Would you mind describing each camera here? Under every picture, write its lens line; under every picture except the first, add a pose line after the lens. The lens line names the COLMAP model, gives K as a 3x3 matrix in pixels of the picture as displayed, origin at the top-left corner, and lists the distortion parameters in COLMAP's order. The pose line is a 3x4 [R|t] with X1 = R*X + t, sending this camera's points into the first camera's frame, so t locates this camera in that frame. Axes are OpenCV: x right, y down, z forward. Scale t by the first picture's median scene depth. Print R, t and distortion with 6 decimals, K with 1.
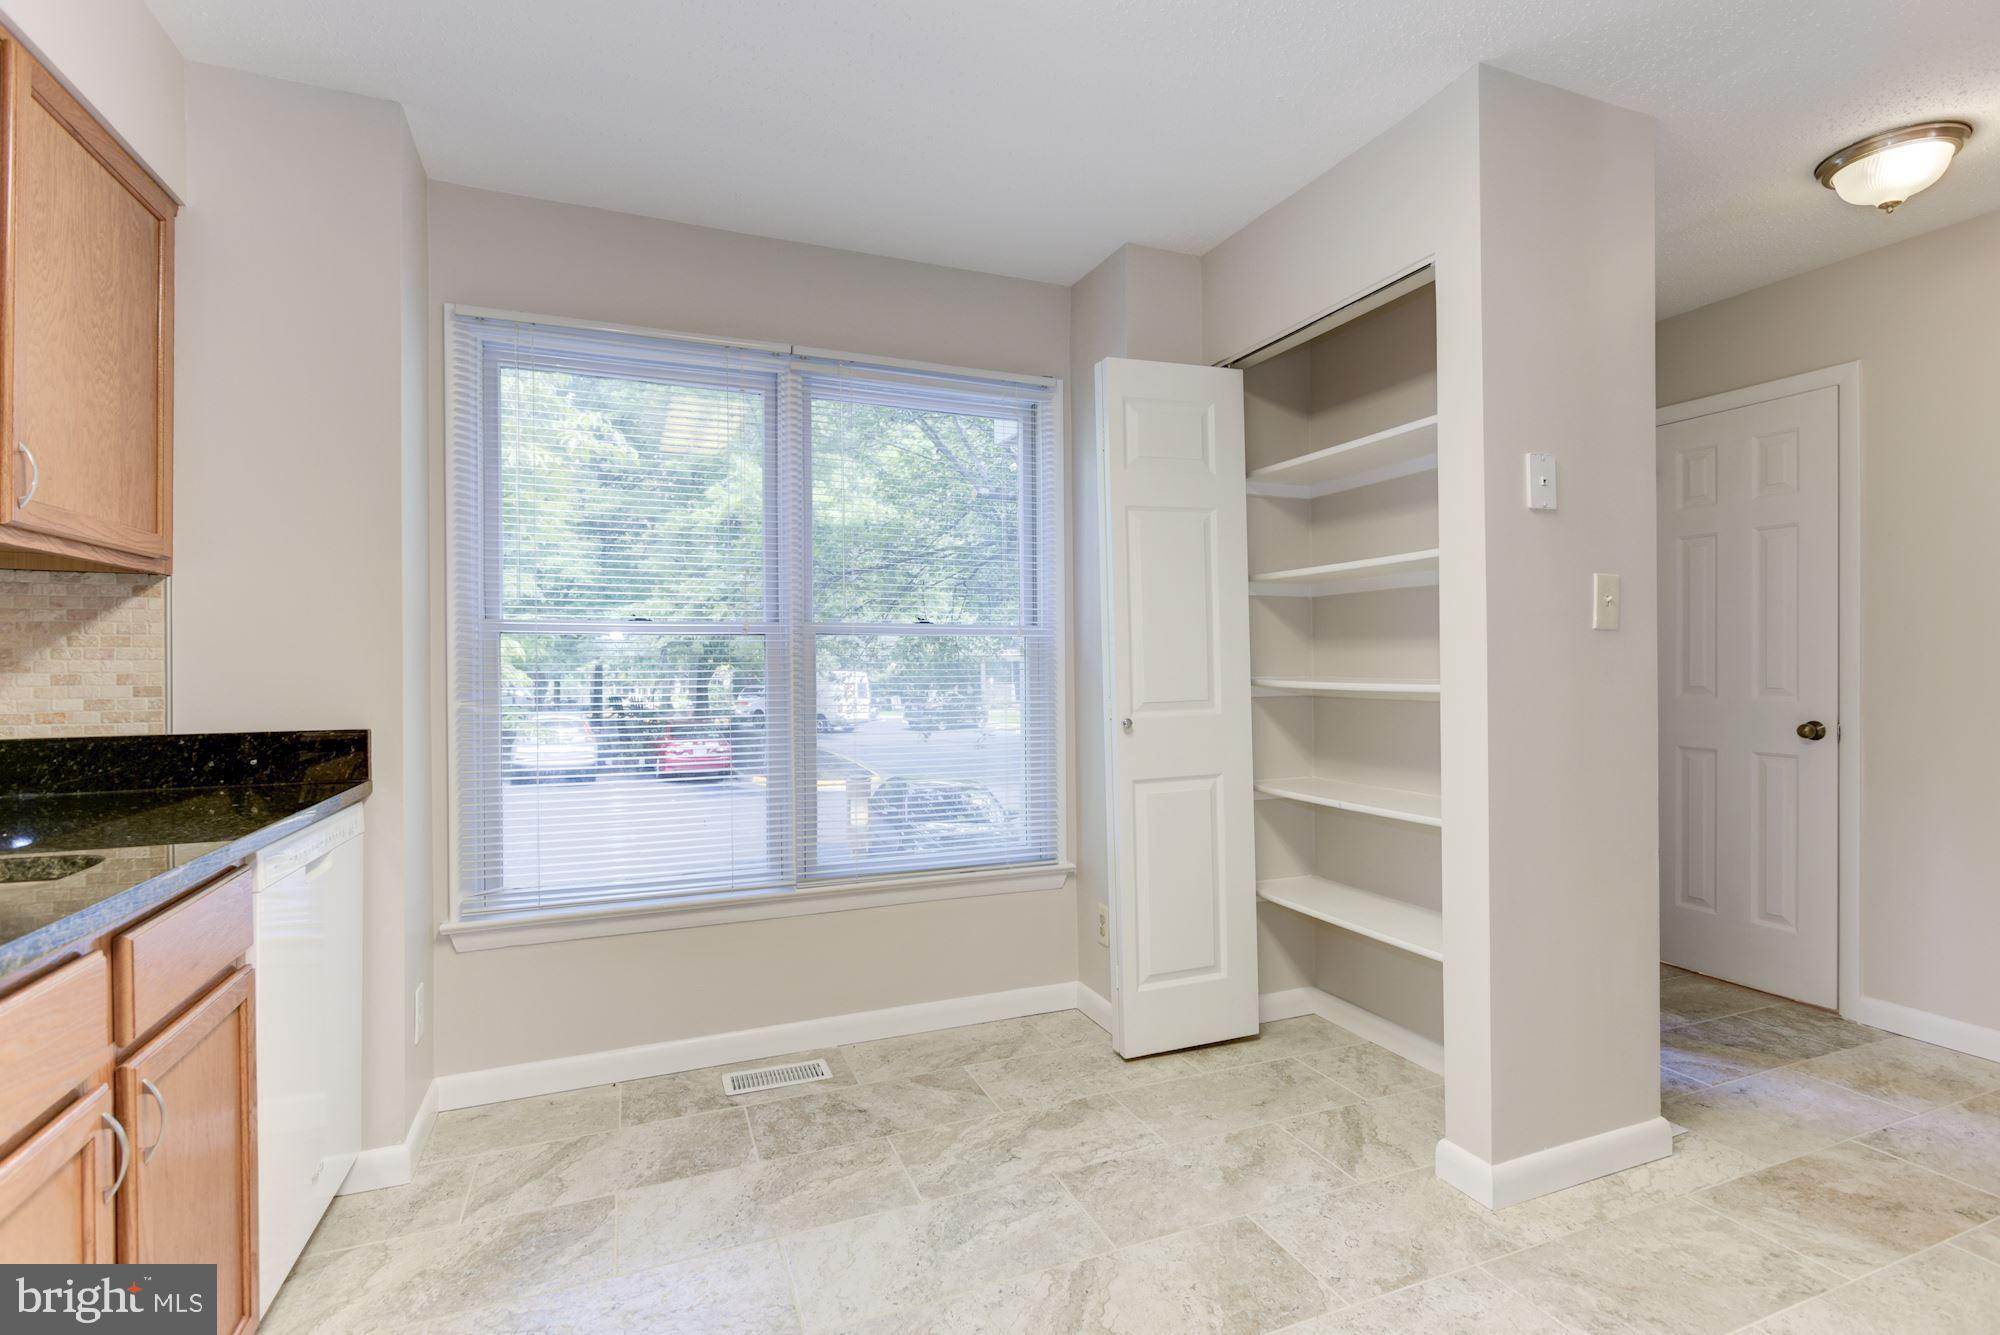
lens RADIAL K [[912.5, 0, 1004.6], [0, 912.5, 686.4], [0, 0, 1]] dist [-0.003981, 0.000698]
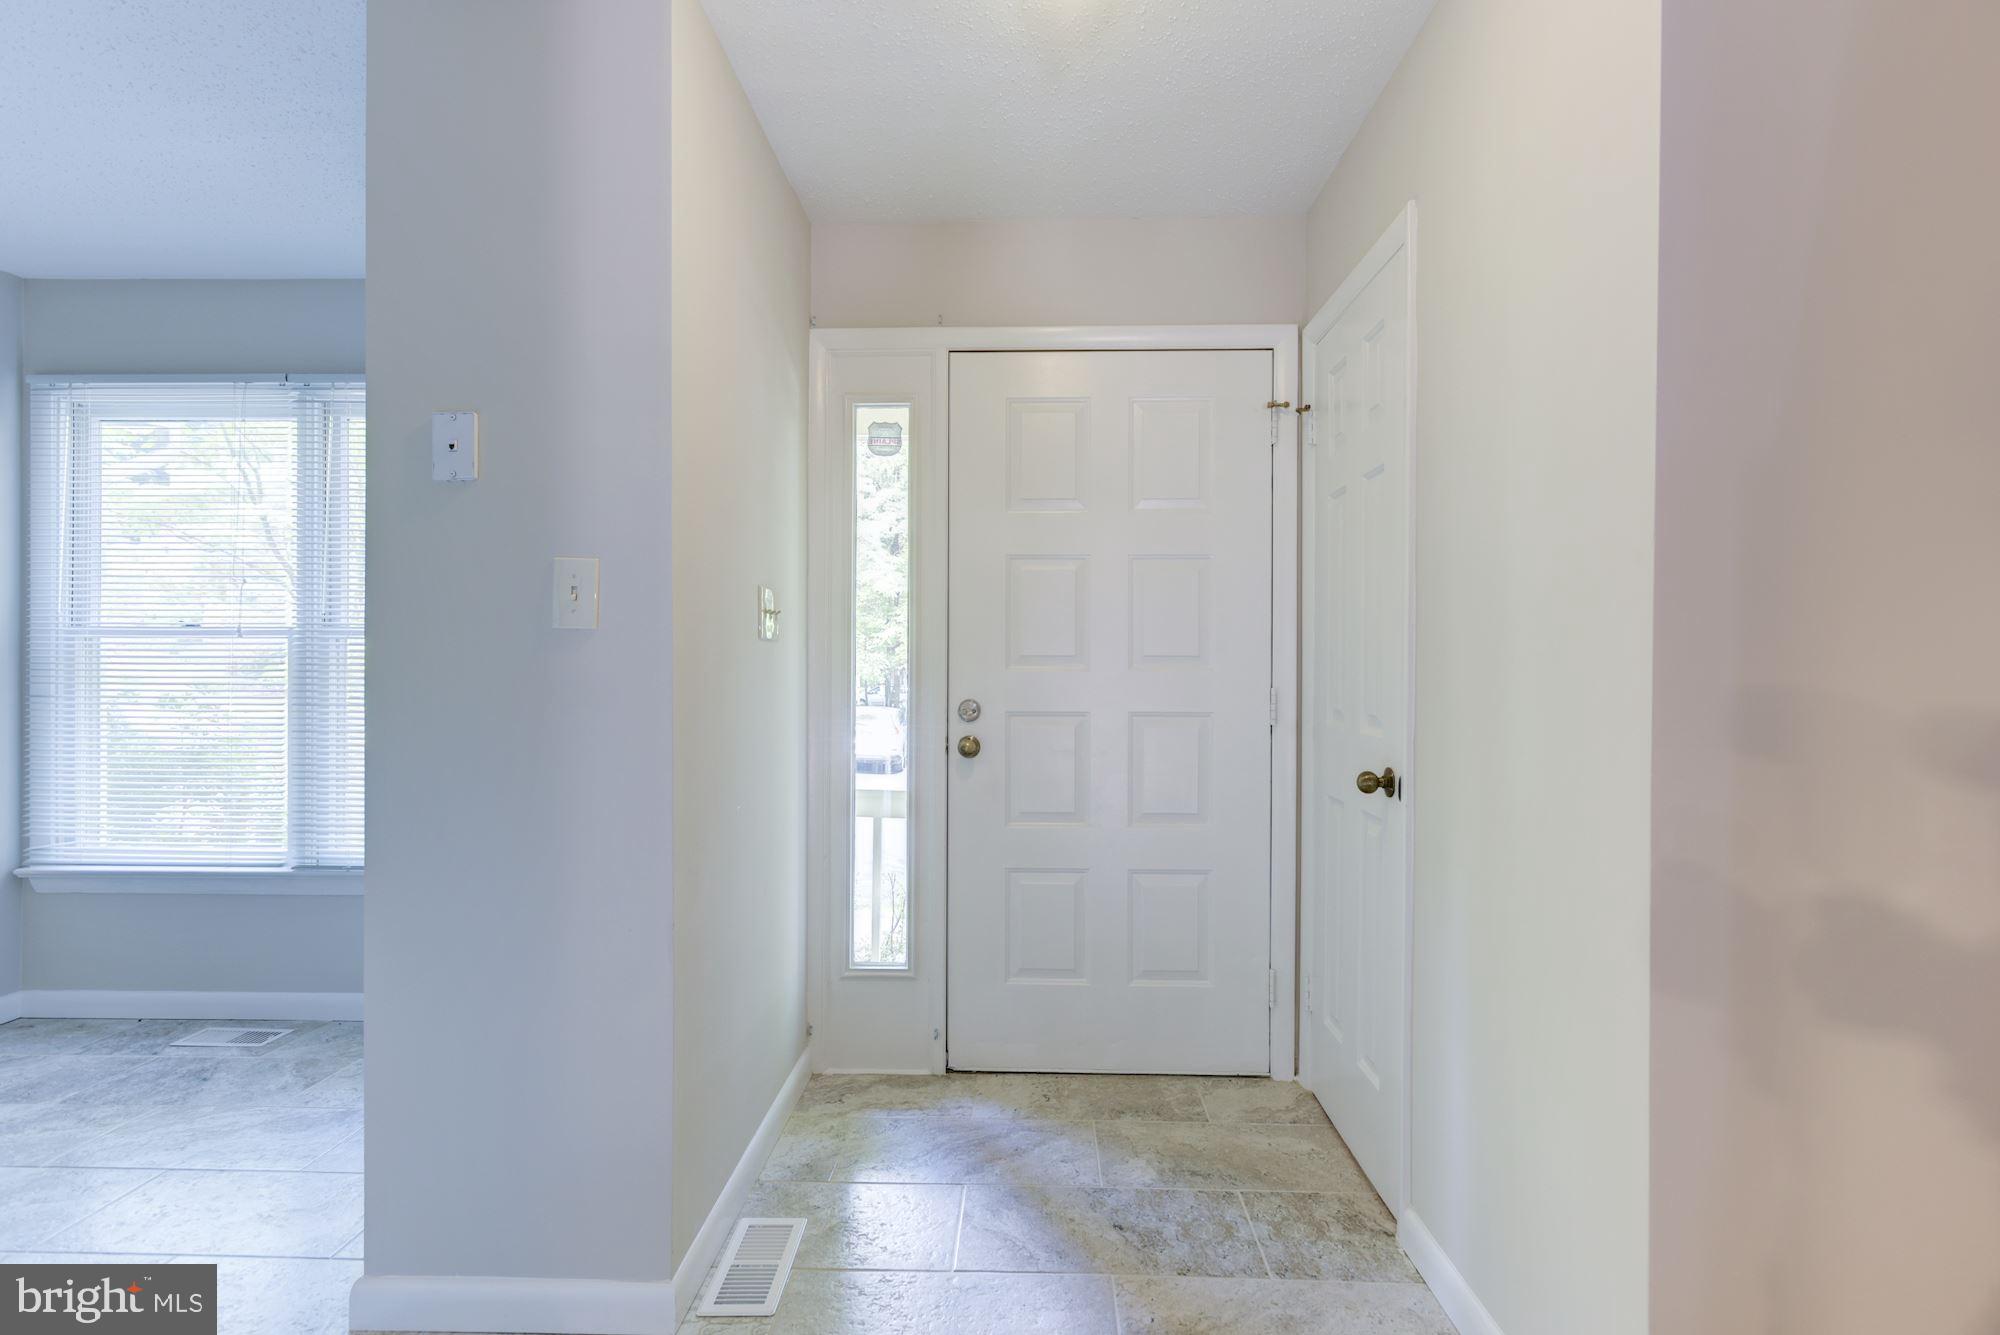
lens RADIAL K [[912.5, 0, 982.4], [0, 912.5, 679.9], [0, 0, 1]] dist [-0.003981, 0.000698]
pose [[0.924109, 0.020975, -0.381552, 1.081859], [-0.023954, 0.999708, -0.003057, -0.025393], [0.381377, 0.011965, 0.924342, 0.346584]]
